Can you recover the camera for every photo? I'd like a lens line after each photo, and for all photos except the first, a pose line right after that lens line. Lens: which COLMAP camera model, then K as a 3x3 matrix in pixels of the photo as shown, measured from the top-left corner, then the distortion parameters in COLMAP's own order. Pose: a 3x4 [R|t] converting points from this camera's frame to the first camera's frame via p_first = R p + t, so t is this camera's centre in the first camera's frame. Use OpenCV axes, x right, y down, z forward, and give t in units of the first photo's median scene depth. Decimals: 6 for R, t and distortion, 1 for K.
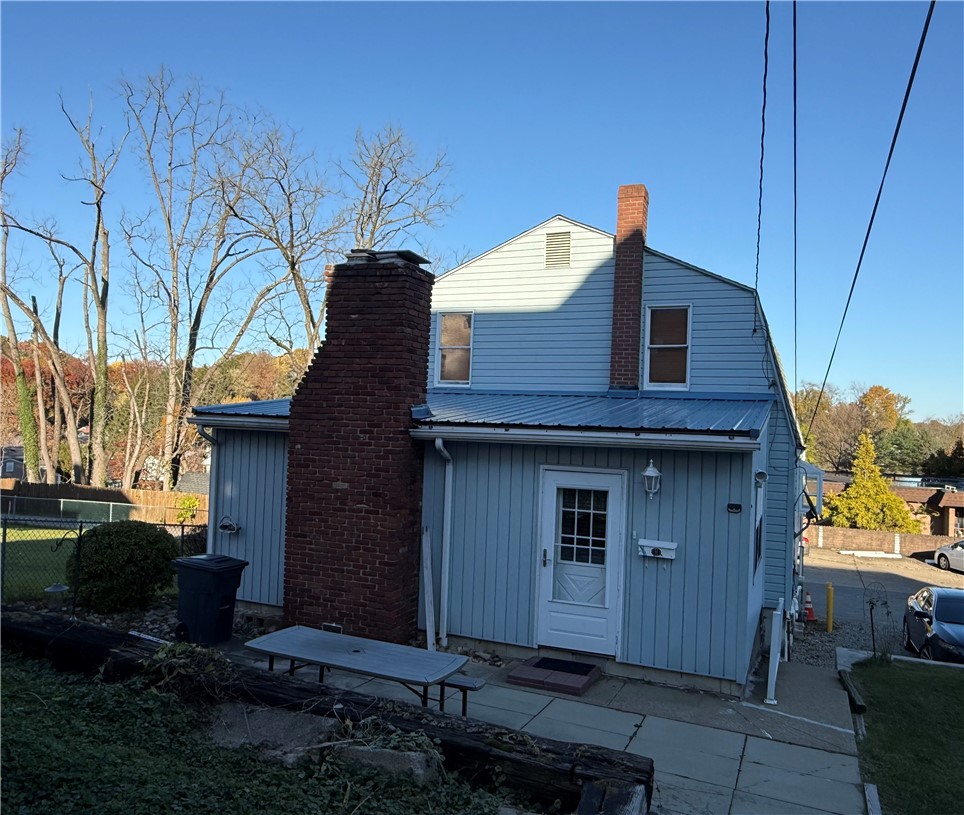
lens RADIAL K [[727.2, 0, 482.0], [0, 727.2, 407.5], [0, 0, 1]] dist [-0.001755, -0.002986]
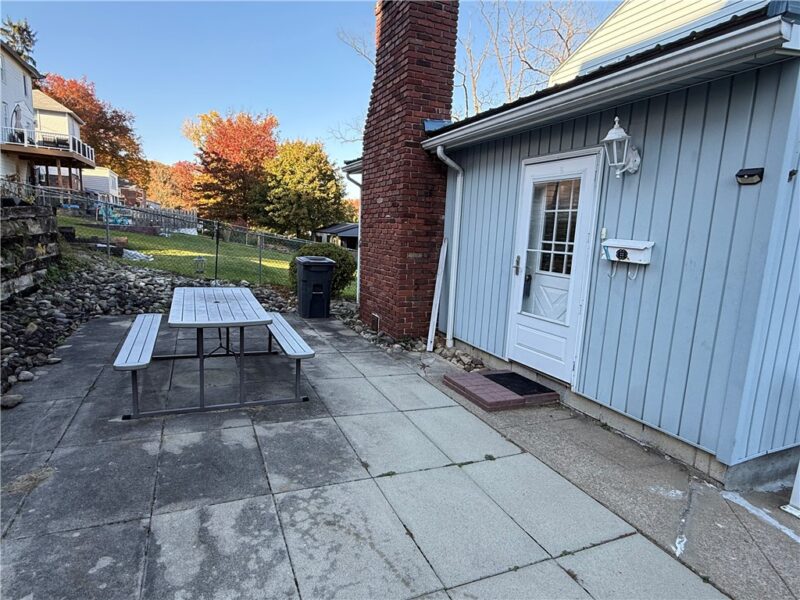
lens RADIAL K [[451.2, 0, 400.0], [0, 451.2, 300.0], [0, 0, 1]] dist [-0.002859, -0.002204]
pose [[0.738749, 0.101200, -0.666339, 0.372135], [0.002150, 0.988304, 0.152482, 0.172429], [0.673977, -0.114079, 0.729891, 0.517666]]
